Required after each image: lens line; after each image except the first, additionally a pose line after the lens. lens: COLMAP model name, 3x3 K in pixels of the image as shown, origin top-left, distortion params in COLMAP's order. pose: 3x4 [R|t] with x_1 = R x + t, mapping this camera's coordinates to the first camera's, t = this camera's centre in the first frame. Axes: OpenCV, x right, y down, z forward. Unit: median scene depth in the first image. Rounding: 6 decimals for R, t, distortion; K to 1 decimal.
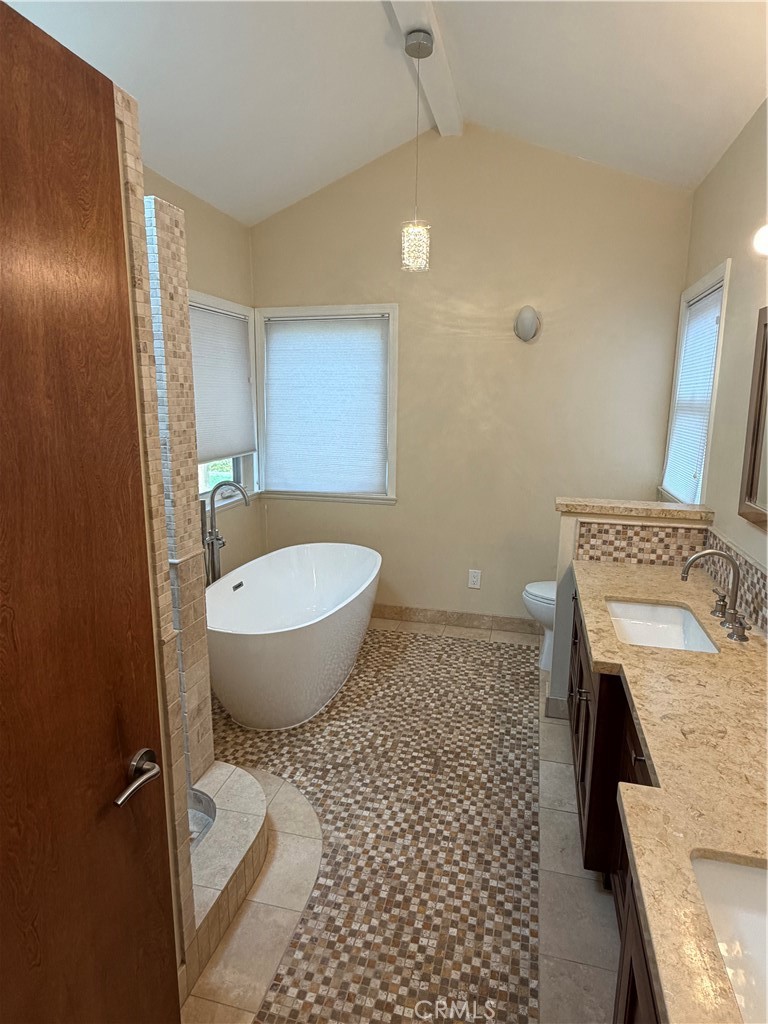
lens RADIAL K [[586.6, 0, 382.1], [0, 586.6, 511.2], [0, 0, 1]] dist [-0.001292, 0.001816]
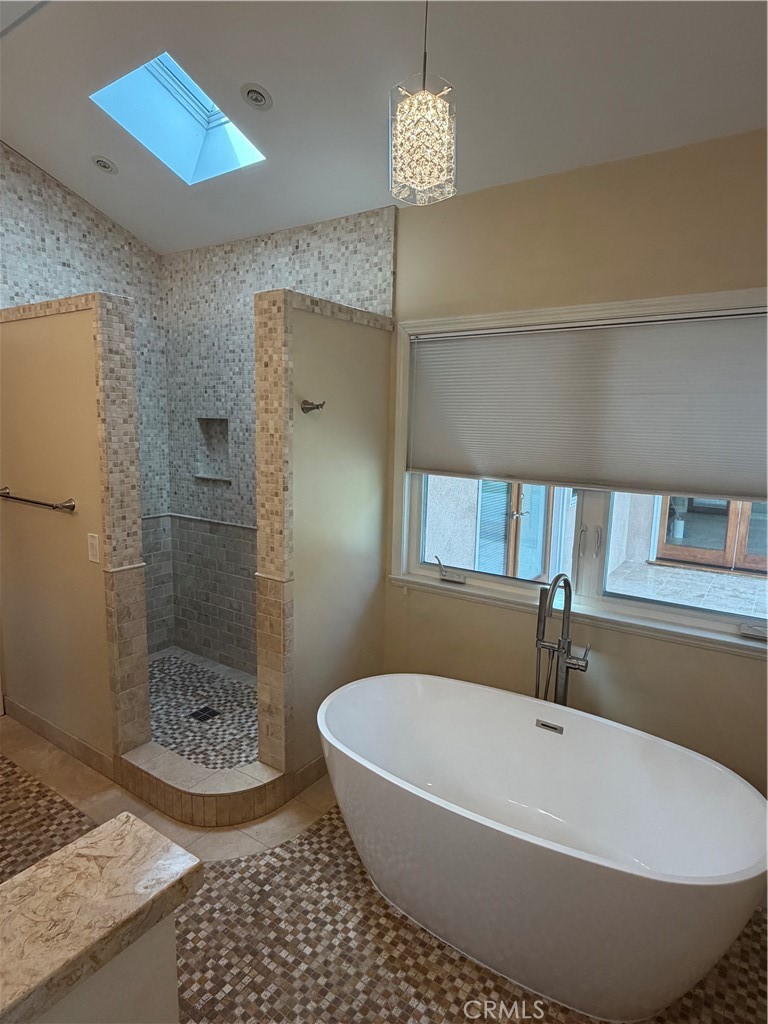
lens RADIAL K [[586.6, 0, 379.3], [0, 586.6, 509.2], [0, 0, 1]] dist [-0.001292, 0.001816]
pose [[-0.342121, 0.128221, -0.930867, 0.633826], [-0.204340, 0.956787, 0.206892, -0.321070], [0.917169, 0.260995, -0.301136, 1.415118]]
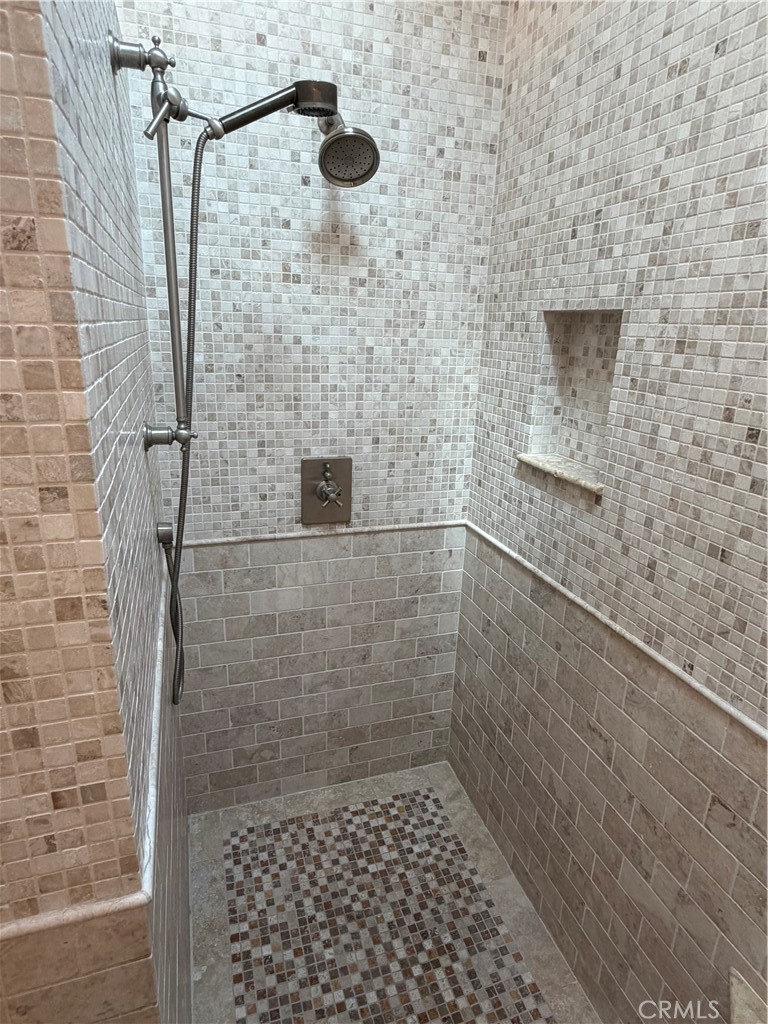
lens RADIAL K [[586.6, 0, 381.8], [0, 586.6, 508.1], [0, 0, 1]] dist [-0.001292, 0.001816]
pose [[-0.838390, 0.130162, -0.529301, 0.022311], [-0.143002, 0.884529, 0.444026, -0.229363], [0.525978, 0.447958, -0.722967, 1.020450]]
